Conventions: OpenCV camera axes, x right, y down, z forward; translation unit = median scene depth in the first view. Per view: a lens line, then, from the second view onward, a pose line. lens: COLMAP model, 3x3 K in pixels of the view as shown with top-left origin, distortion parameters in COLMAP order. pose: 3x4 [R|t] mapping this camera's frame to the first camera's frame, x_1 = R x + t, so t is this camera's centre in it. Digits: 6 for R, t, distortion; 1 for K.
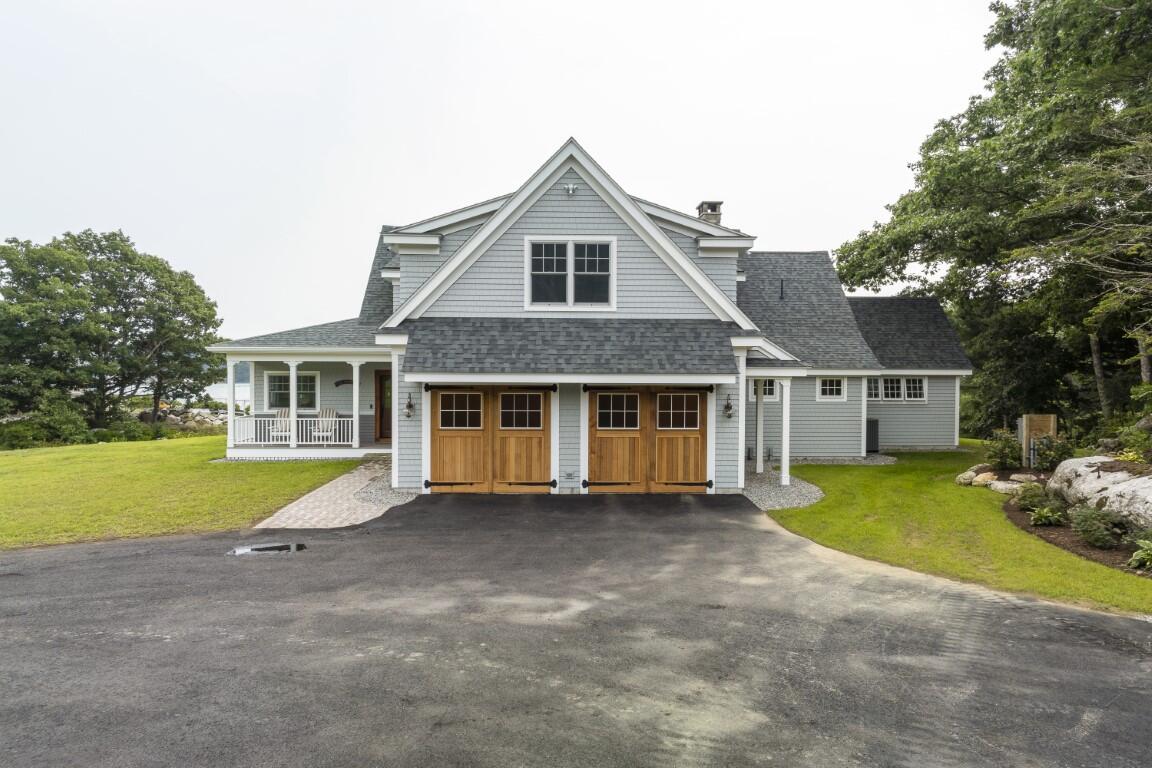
lens RADIAL K [[801.4, 0, 564.2], [0, 801.4, 381.0], [0, 0, 1]] dist [-0.001015, -0.004524]
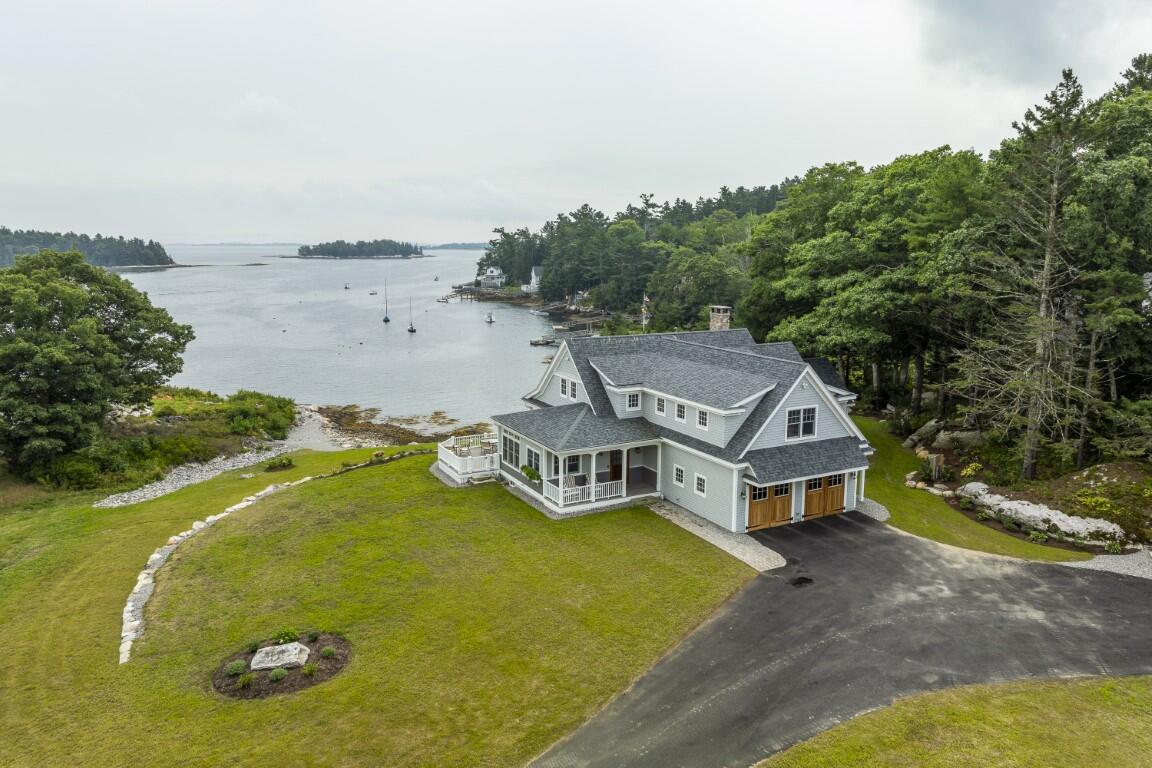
lens RADIAL K [[801.4, 0, 572.9], [0, 801.4, 345.8], [0, 0, 1]] dist [-0.001015, -0.004524]
pose [[0.893942, -0.055108, 0.444782, -1.486216], [0.004440, 0.993452, 0.114165, -0.587813], [-0.448161, -0.100082, 0.888333, -0.616695]]
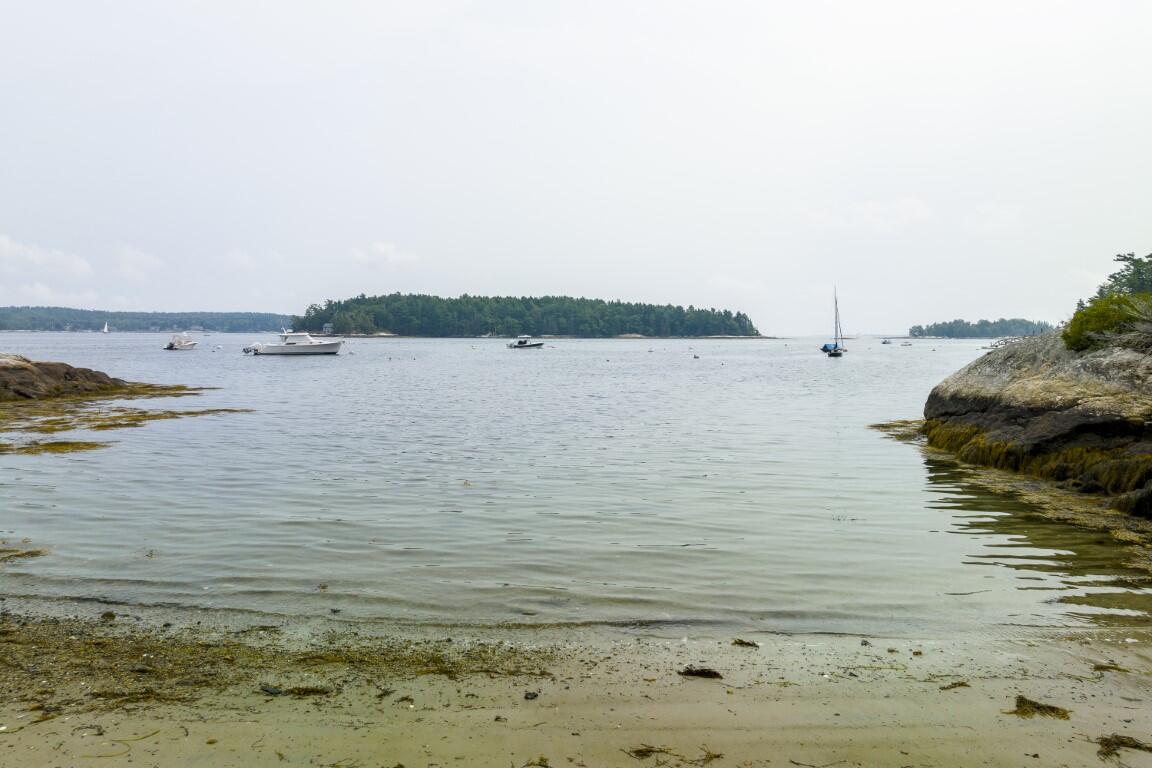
lens RADIAL K [[801.4, 0, 573.3], [0, 801.4, 370.4], [0, 0, 1]] dist [-0.001015, -0.004524]
pose [[0.957153, 0.014036, -0.289242, 1.252680], [-0.005786, 0.999552, 0.029358, 0.370682], [0.289524, -0.026426, 0.956806, 3.384011]]
